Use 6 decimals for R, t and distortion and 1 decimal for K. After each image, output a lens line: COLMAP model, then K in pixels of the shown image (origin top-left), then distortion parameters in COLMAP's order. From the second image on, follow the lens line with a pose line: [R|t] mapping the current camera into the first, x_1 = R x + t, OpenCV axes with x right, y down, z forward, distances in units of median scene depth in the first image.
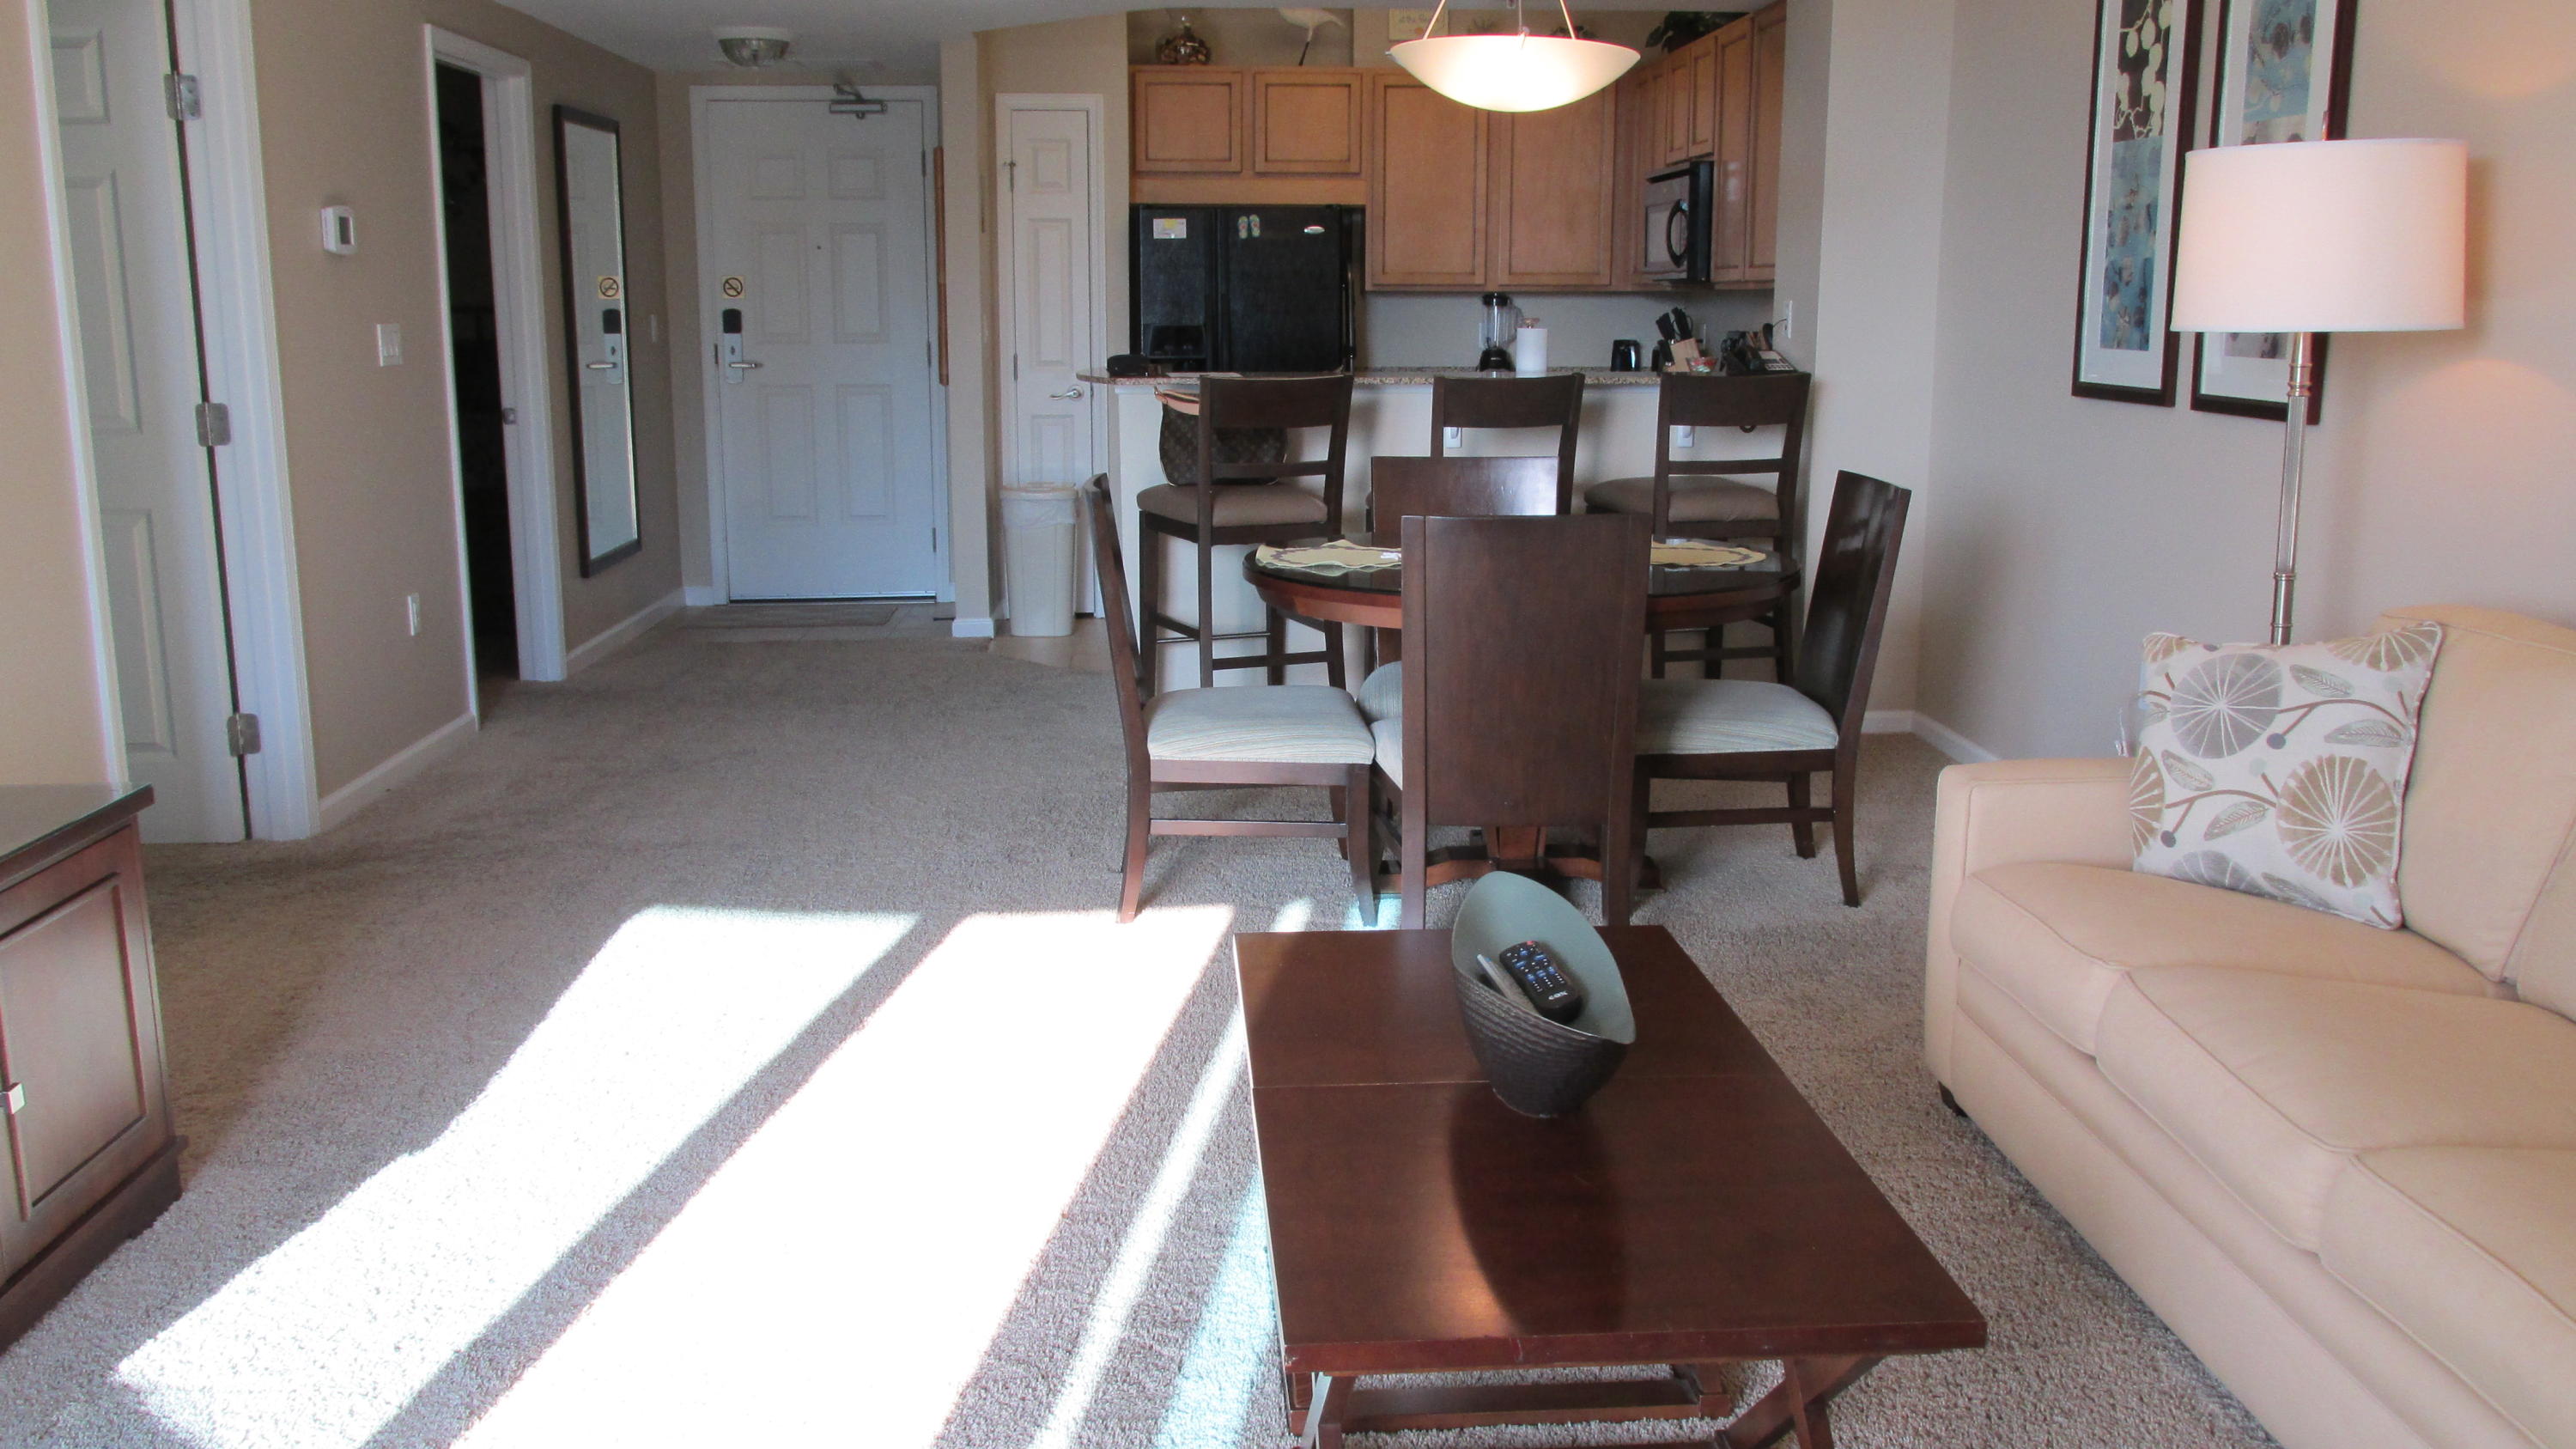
lens RADIAL K [[2135.5, 0, 1243.9], [0, 2135.5, 719.6], [0, 0, 1]] dist [-0.049680, 0.001358]
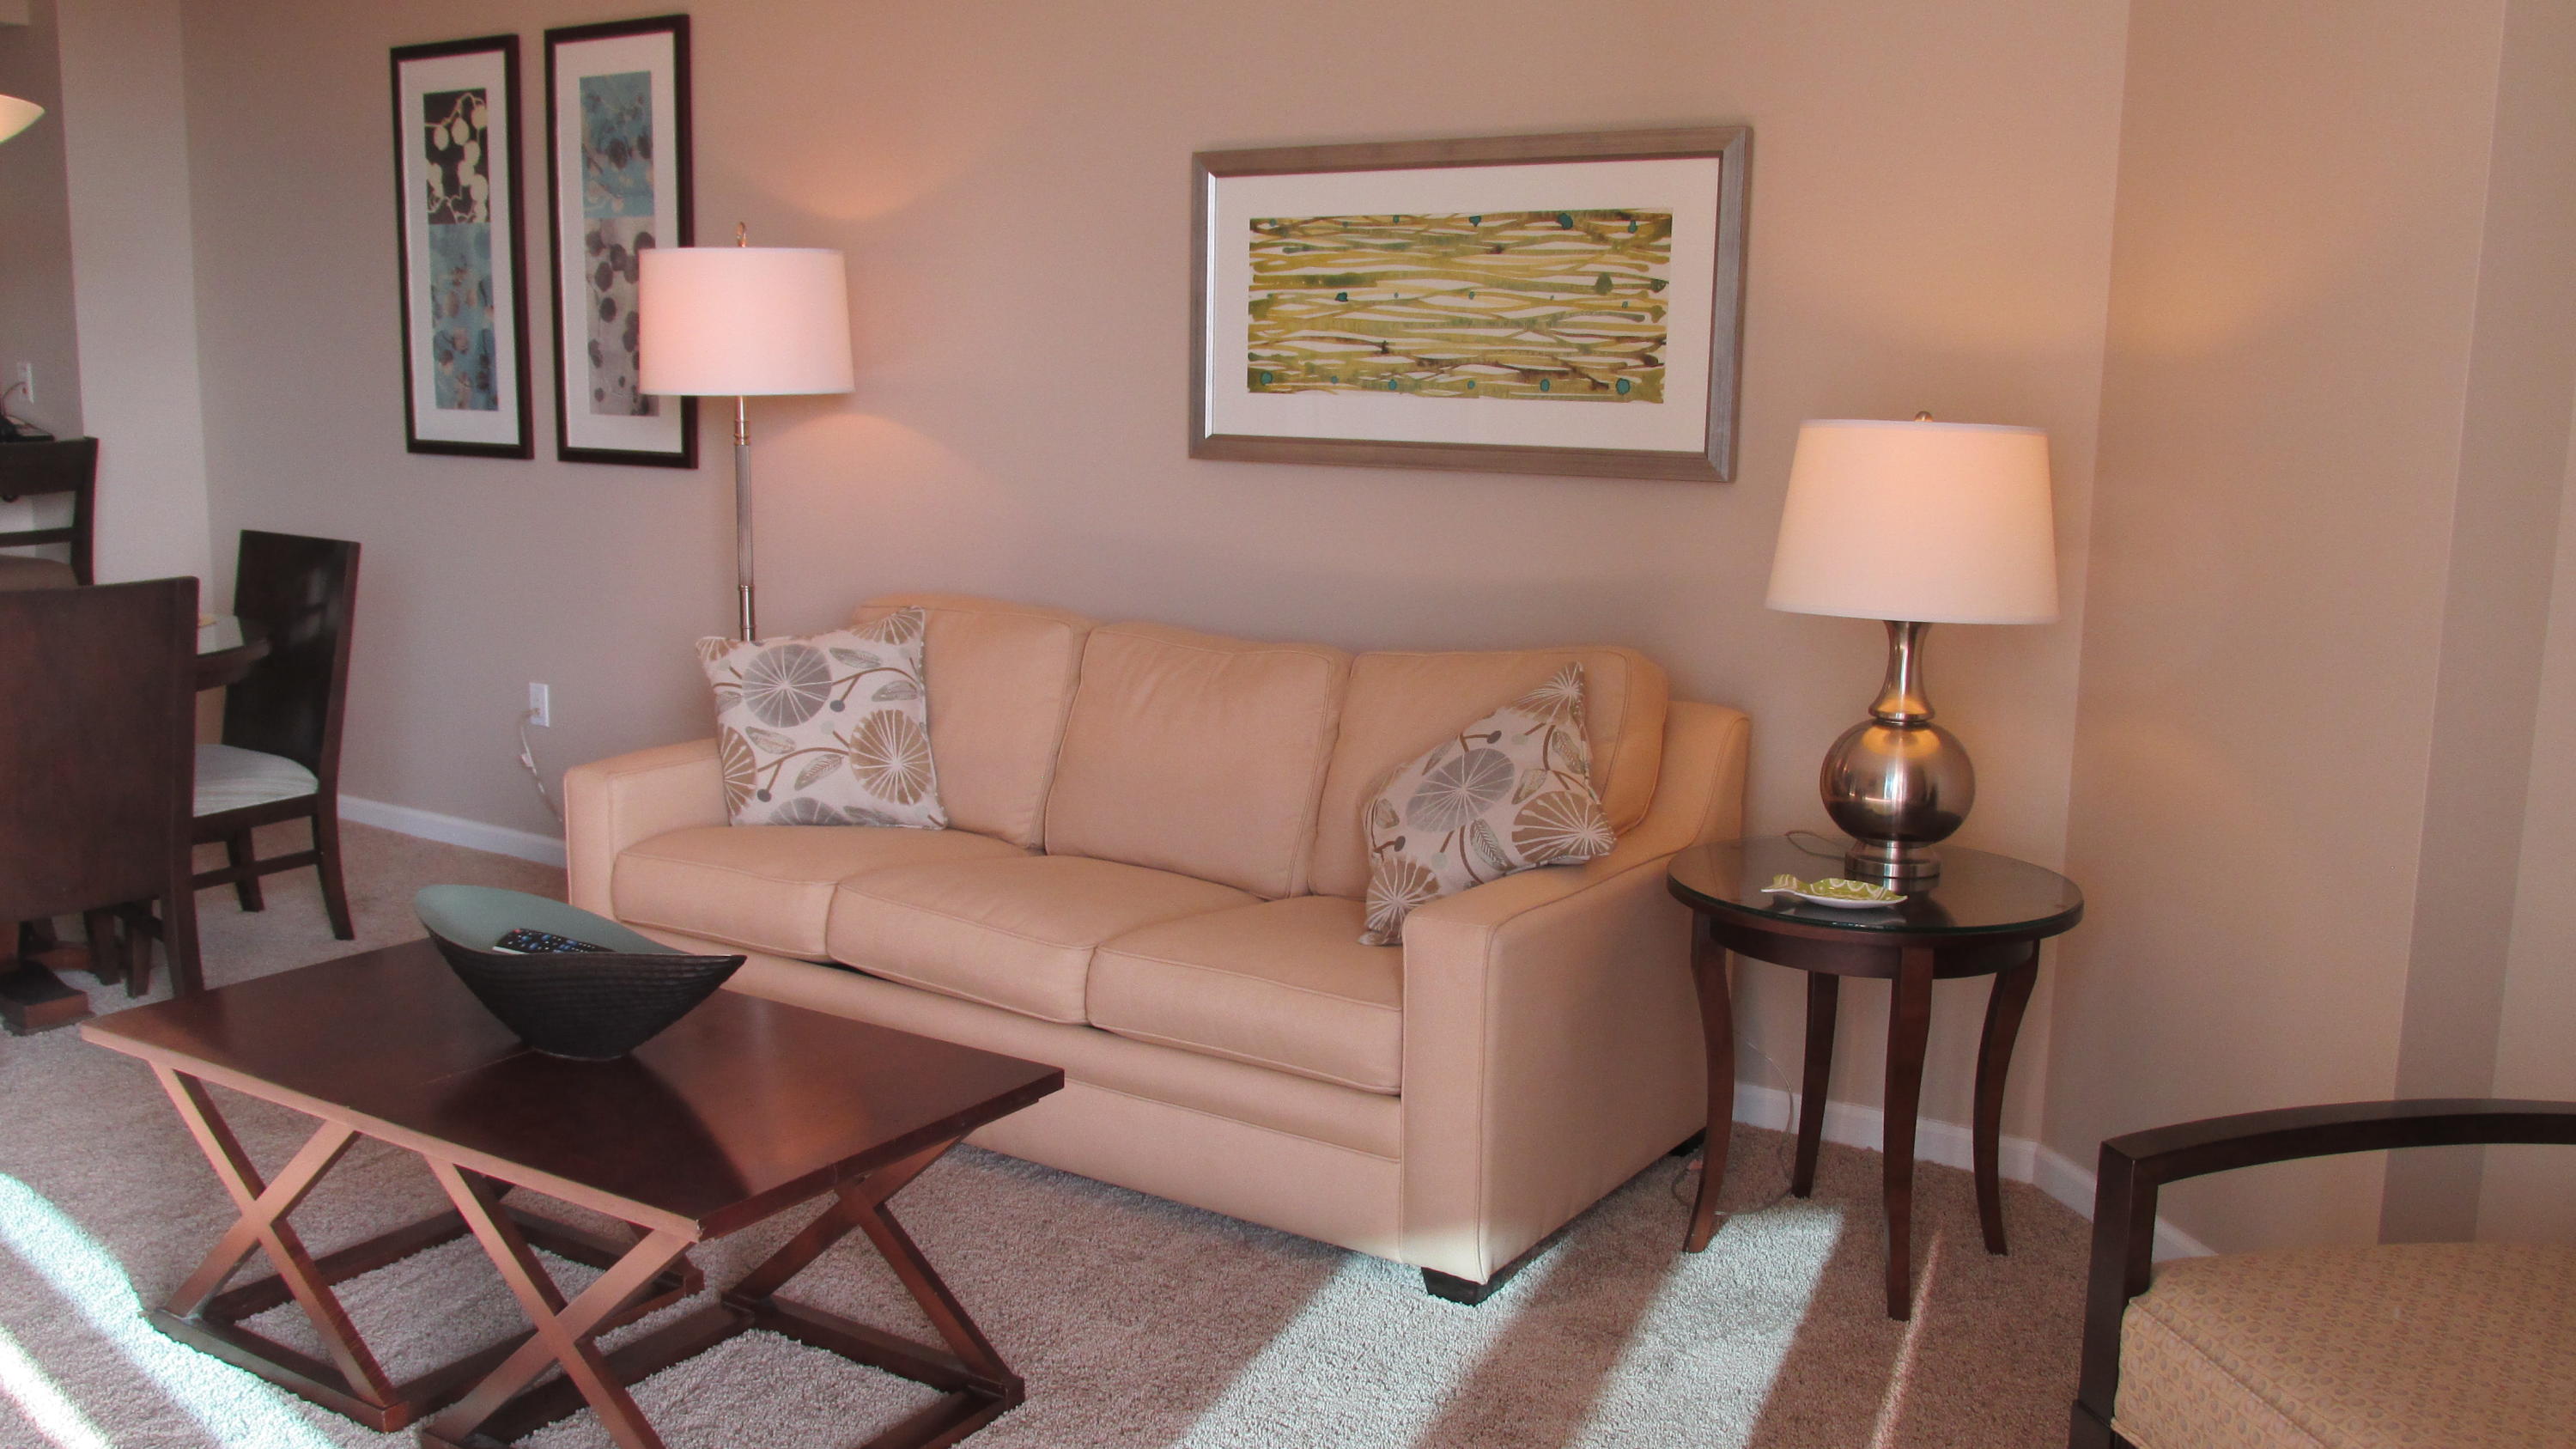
lens RADIAL K [[2157.0, 0, 1288.0], [0, 2157.0, 724.5], [0, 0, 1]] dist [-0.038563, 0.020683]
pose [[0.589394, -0.121060, 0.798724, -0.394731], [0.141228, 0.988923, 0.045674, -0.000081], [-0.795406, 0.085882, 0.599962, -0.026125]]
